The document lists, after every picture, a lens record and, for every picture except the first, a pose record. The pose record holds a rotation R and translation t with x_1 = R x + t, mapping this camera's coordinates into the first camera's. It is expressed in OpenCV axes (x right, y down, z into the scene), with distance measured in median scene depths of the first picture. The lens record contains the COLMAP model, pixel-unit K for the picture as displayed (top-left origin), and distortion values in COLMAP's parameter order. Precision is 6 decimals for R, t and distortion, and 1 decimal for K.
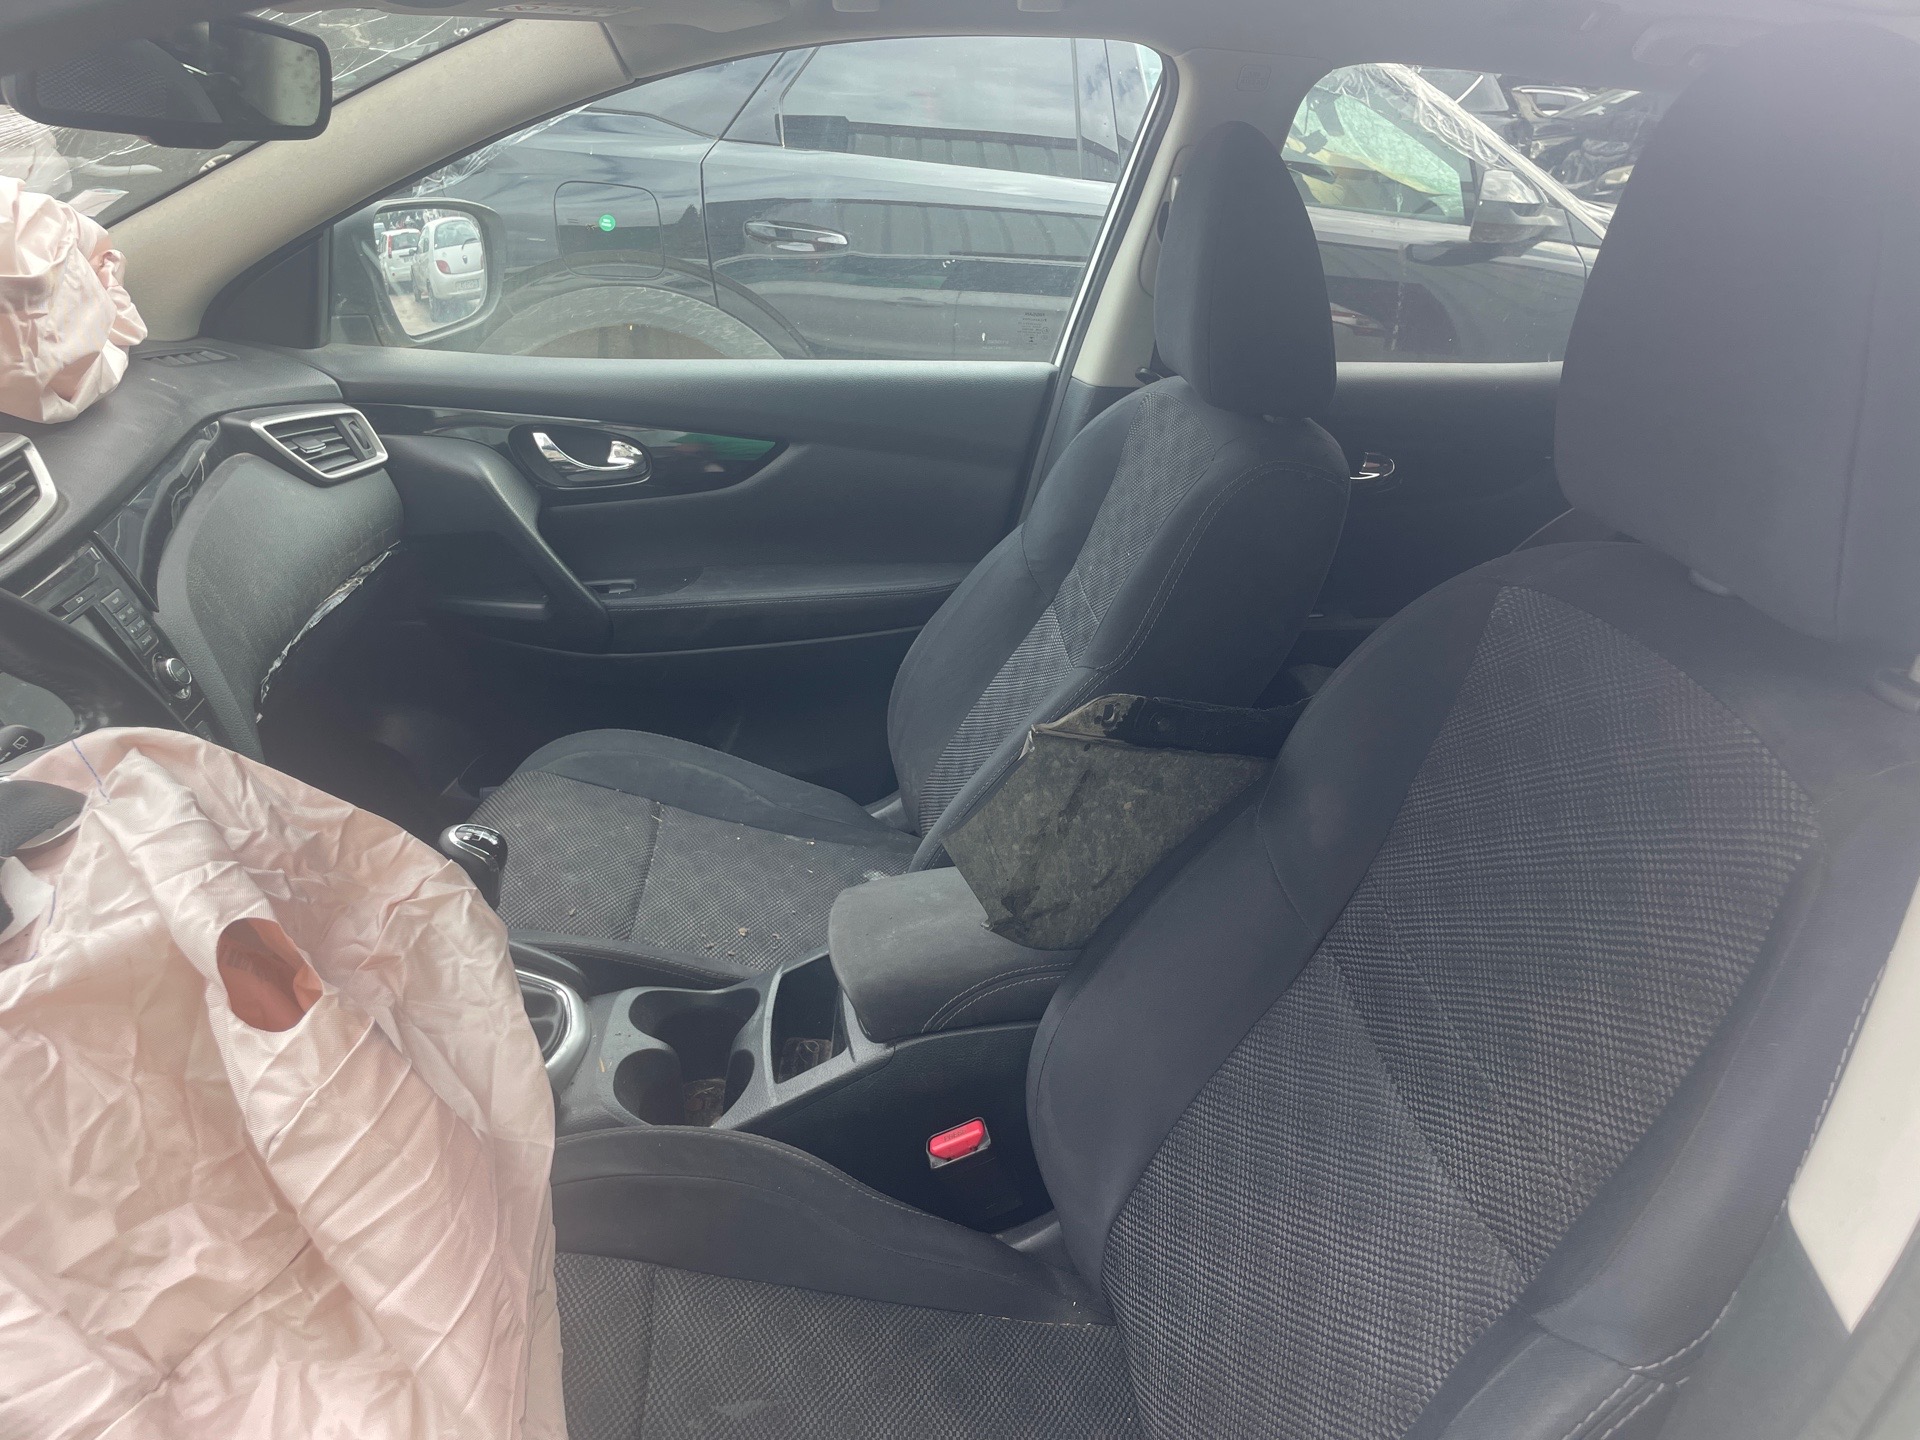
lens RADIAL K [[1456.4, 0, 964.3], [0, 1456.4, 731.6], [0, 0, 1]] dist [0.082471, -0.111677]
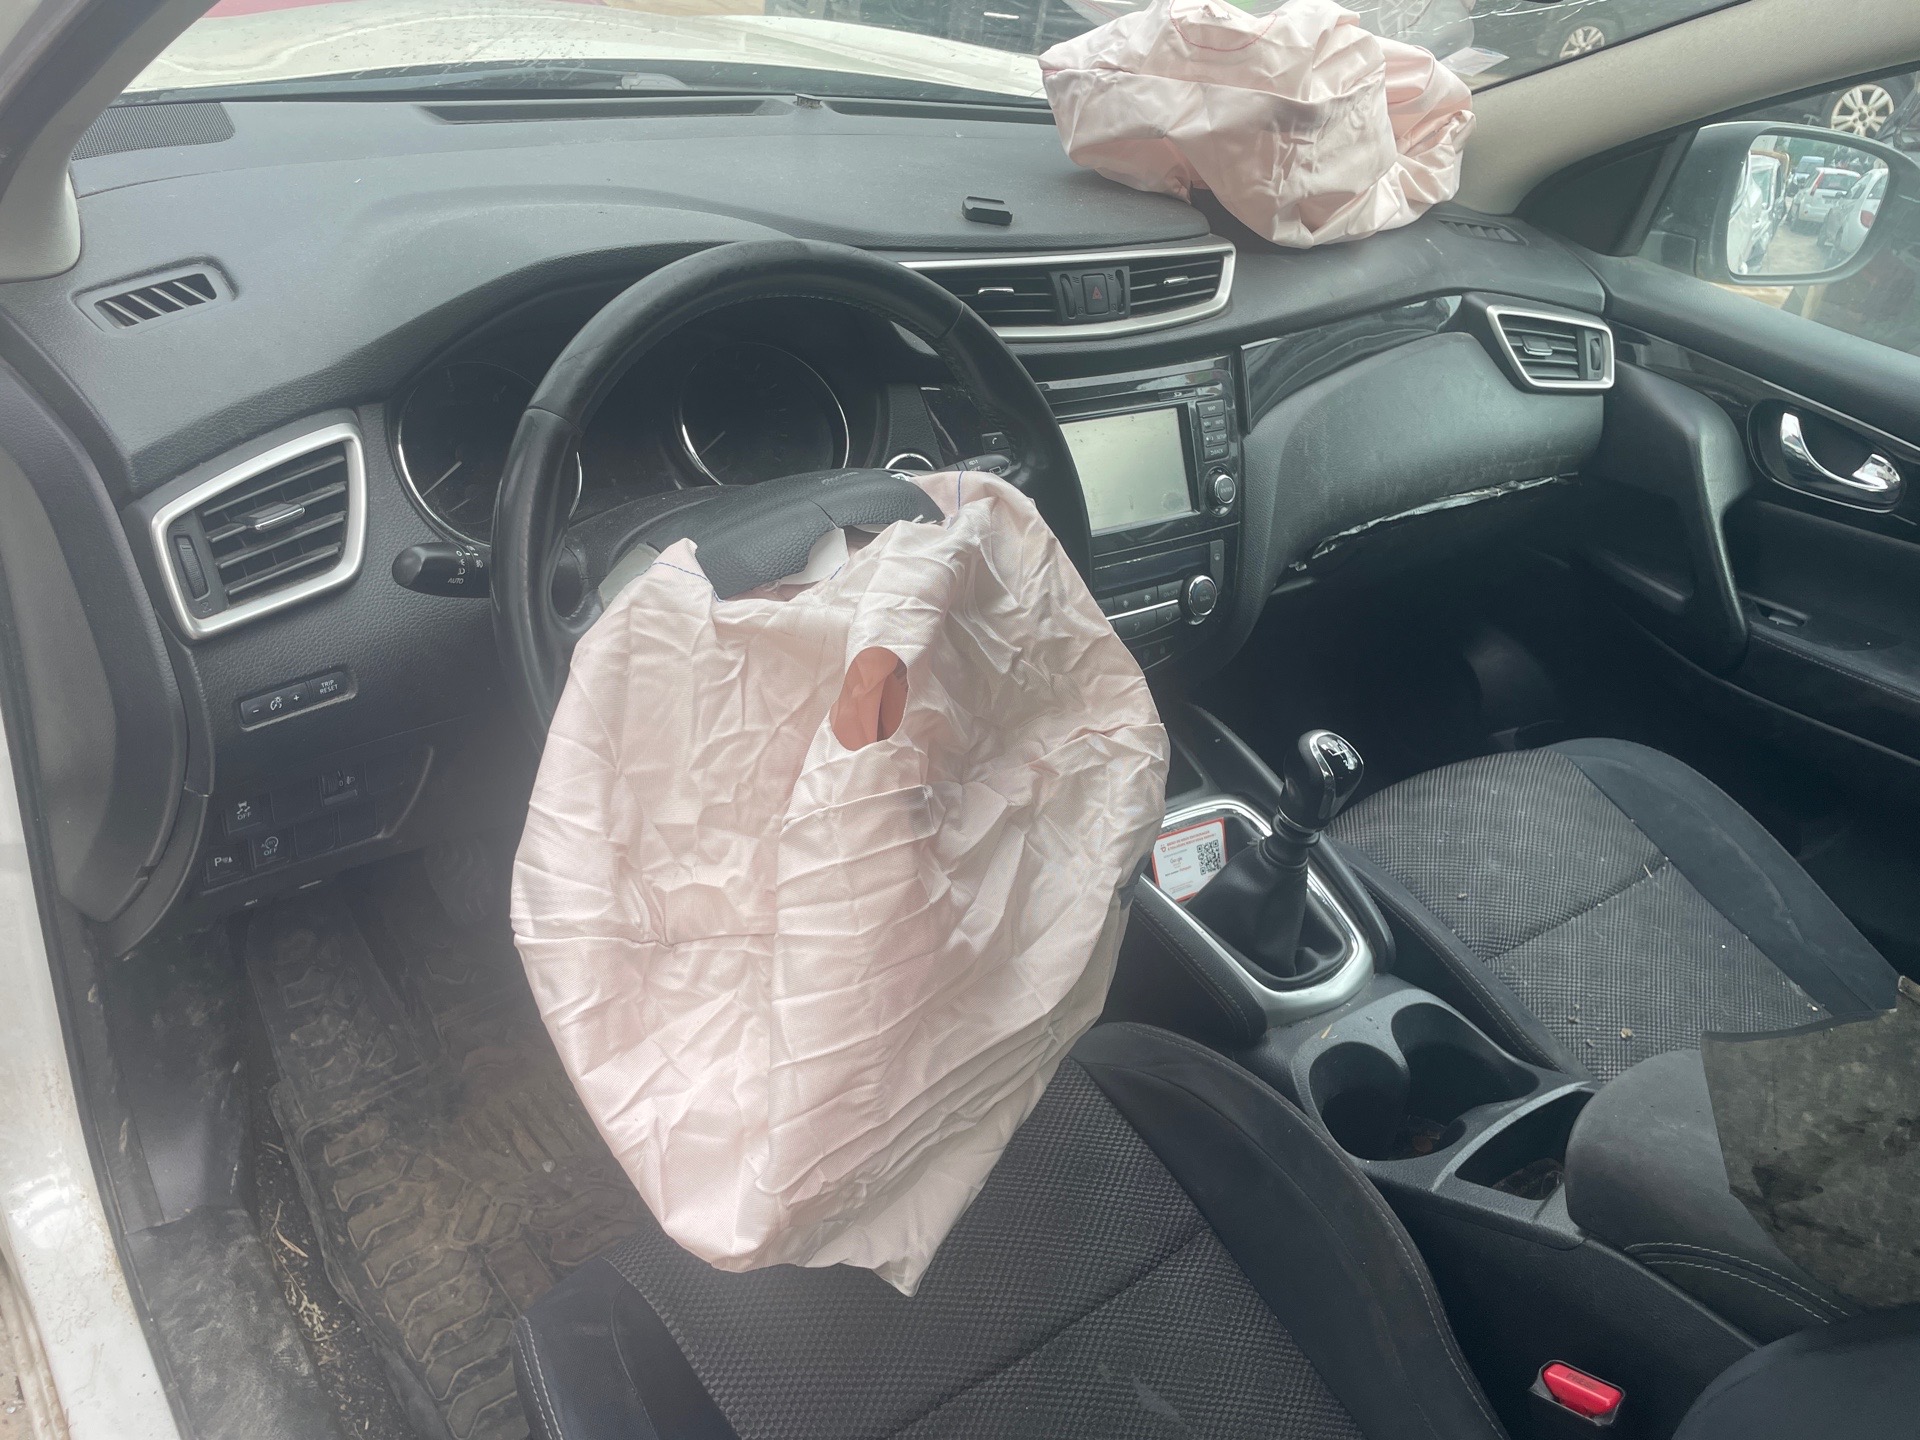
lens RADIAL K [[1456.4, 0, 956.7], [0, 1456.4, 722.2], [0, 0, 1]] dist [0.082471, -0.111677]
pose [[0.544837, 0.469503, -0.694780, 0.185595], [-0.442164, 0.864864, 0.237699, -0.061868], [0.712491, 0.177700, 0.678808, 0.171141]]
